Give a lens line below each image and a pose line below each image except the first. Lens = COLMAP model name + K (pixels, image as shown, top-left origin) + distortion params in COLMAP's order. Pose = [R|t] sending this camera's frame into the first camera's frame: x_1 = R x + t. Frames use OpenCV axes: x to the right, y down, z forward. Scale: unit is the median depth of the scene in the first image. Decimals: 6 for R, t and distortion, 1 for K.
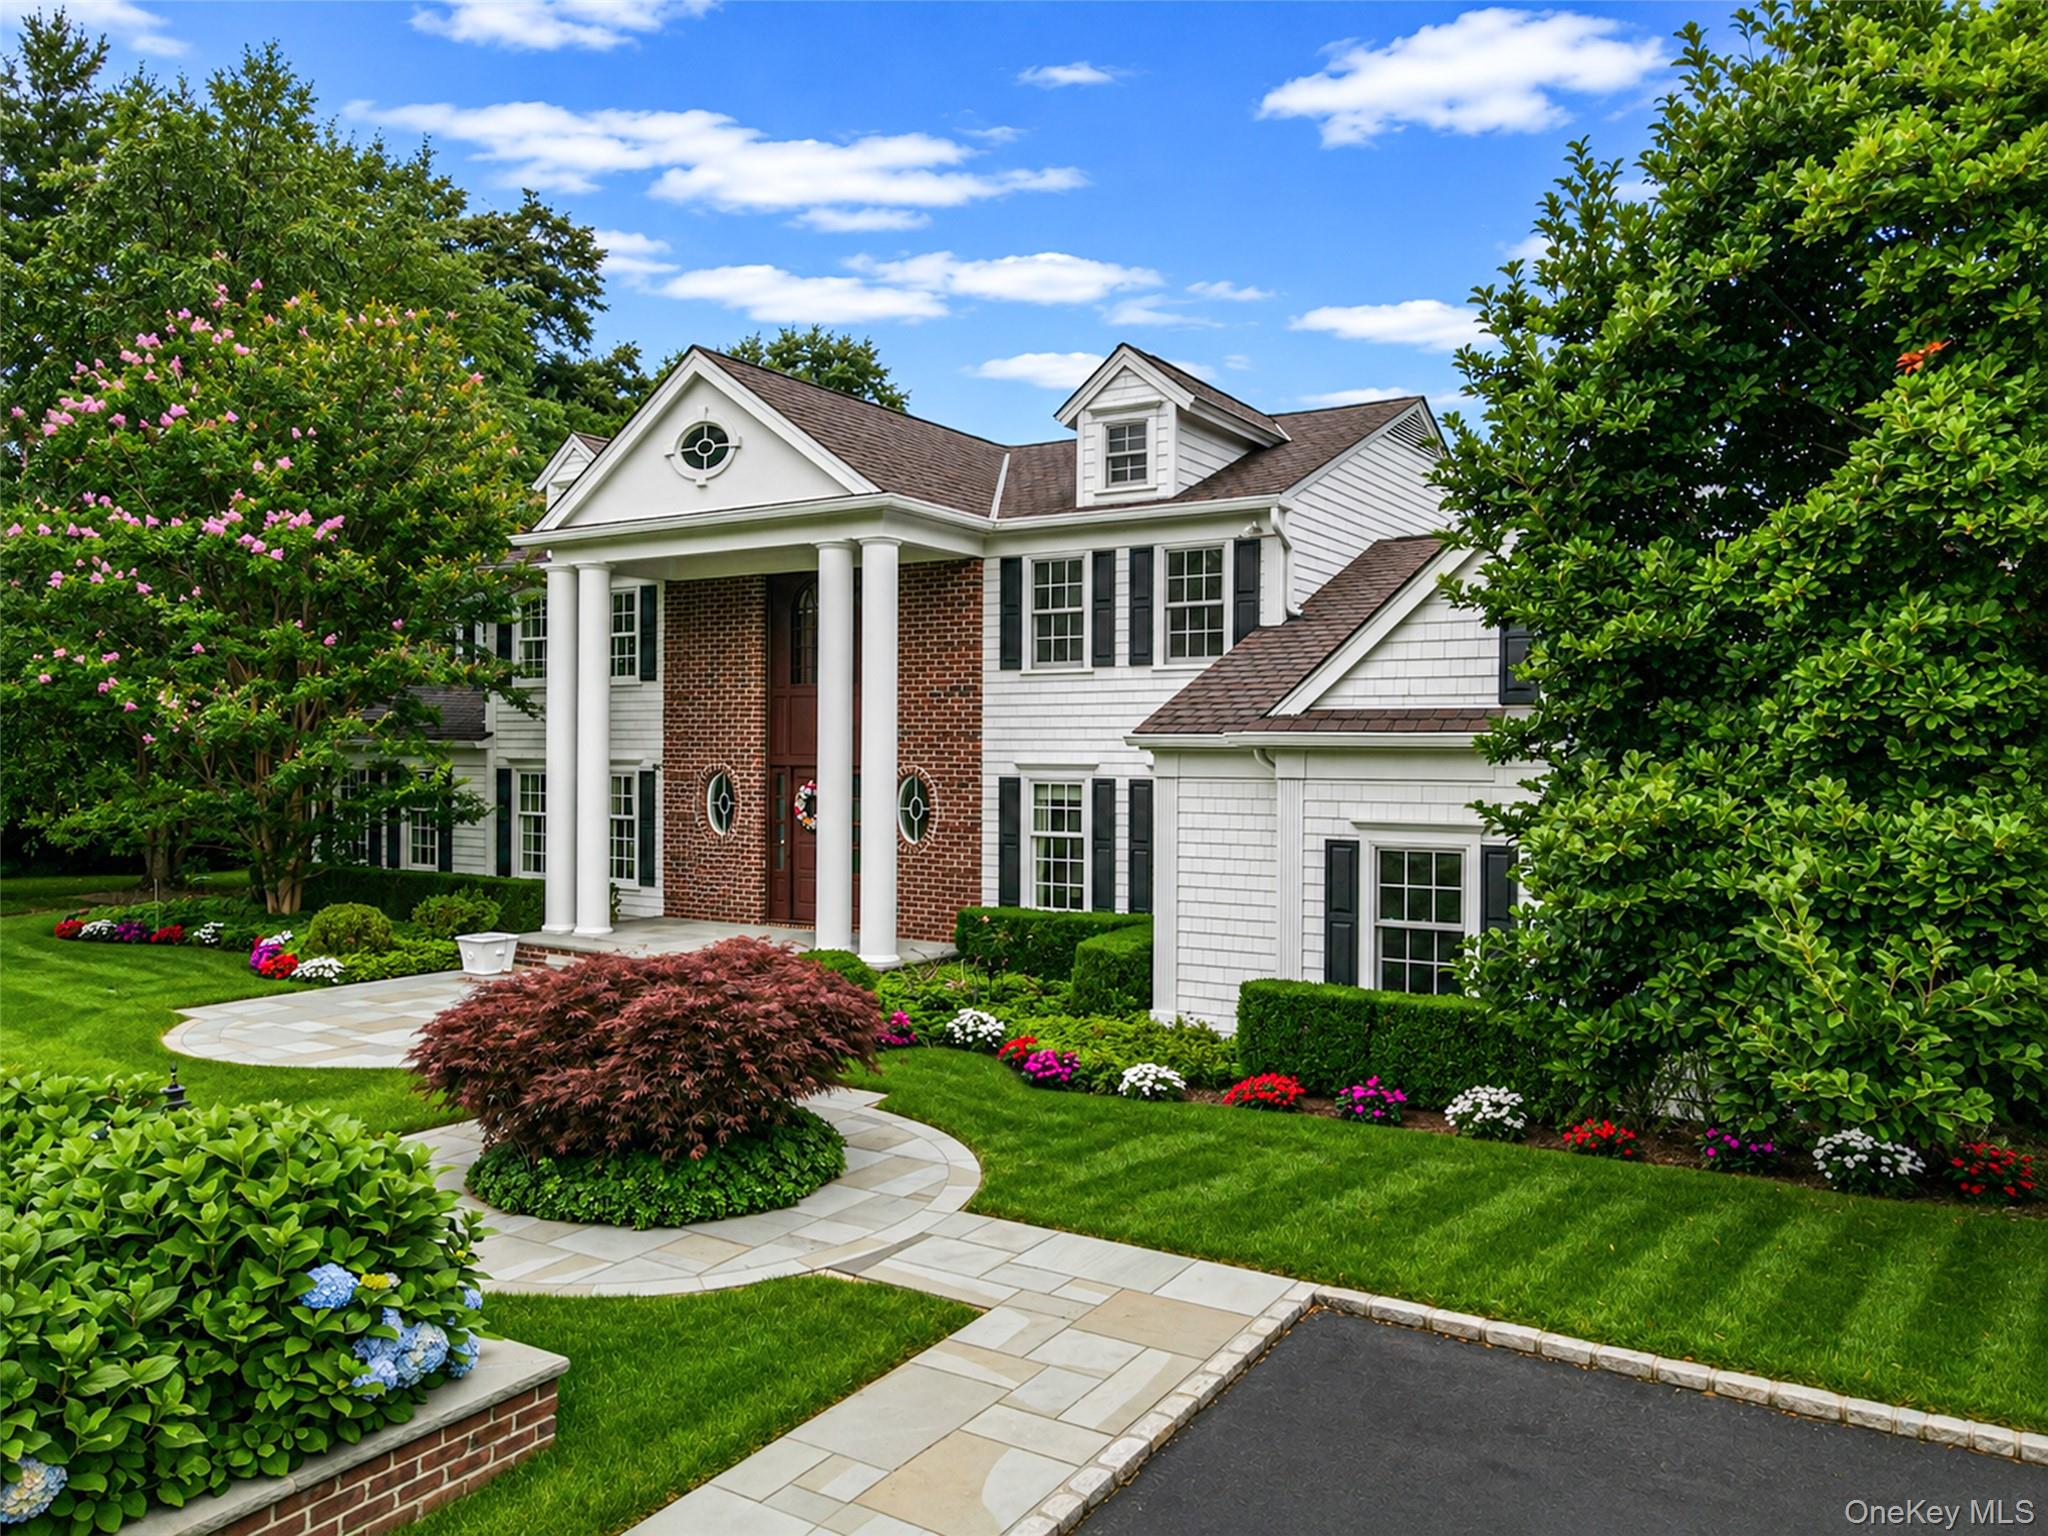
lens RADIAL K [[1443.1, 0, 1032.5], [0, 1443.1, 759.5], [0, 0, 1]] dist [-0.005569, -0.000893]
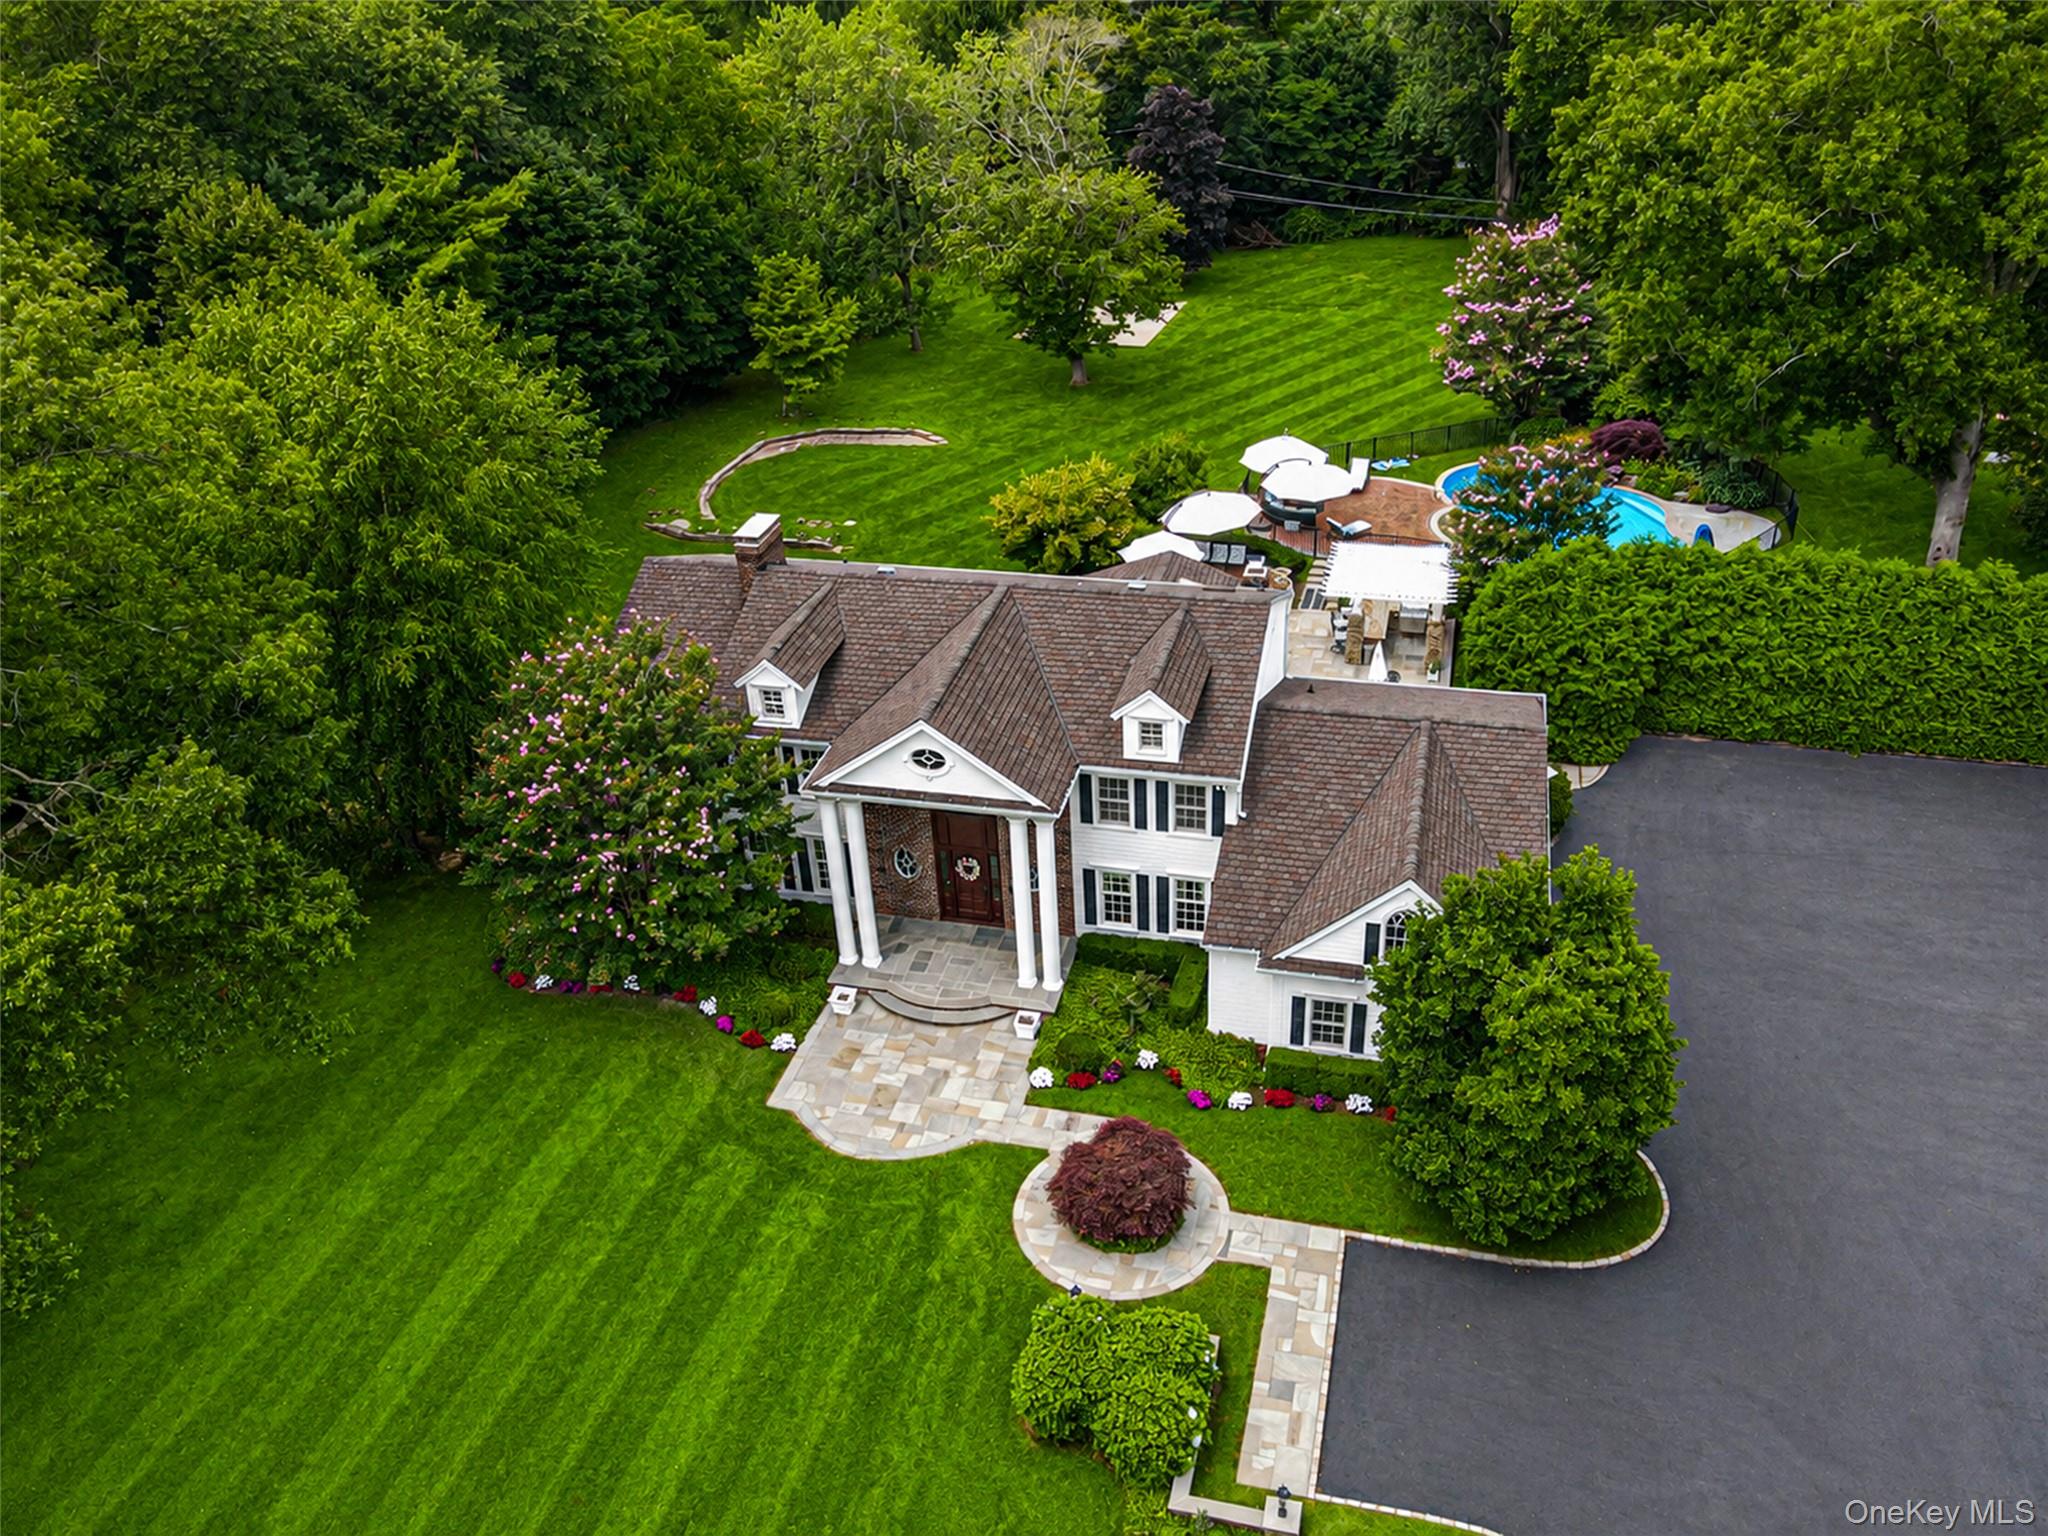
lens RADIAL K [[1443.1, 0, 1021.4], [0, 1443.1, 771.8], [0, 0, 1]] dist [-0.005569, -0.000893]
pose [[0.959831, -0.190087, 0.206377, -0.514566], [0.065414, 0.866874, 0.494217, -1.146560], [-0.272847, -0.460865, 0.844487, -0.614406]]
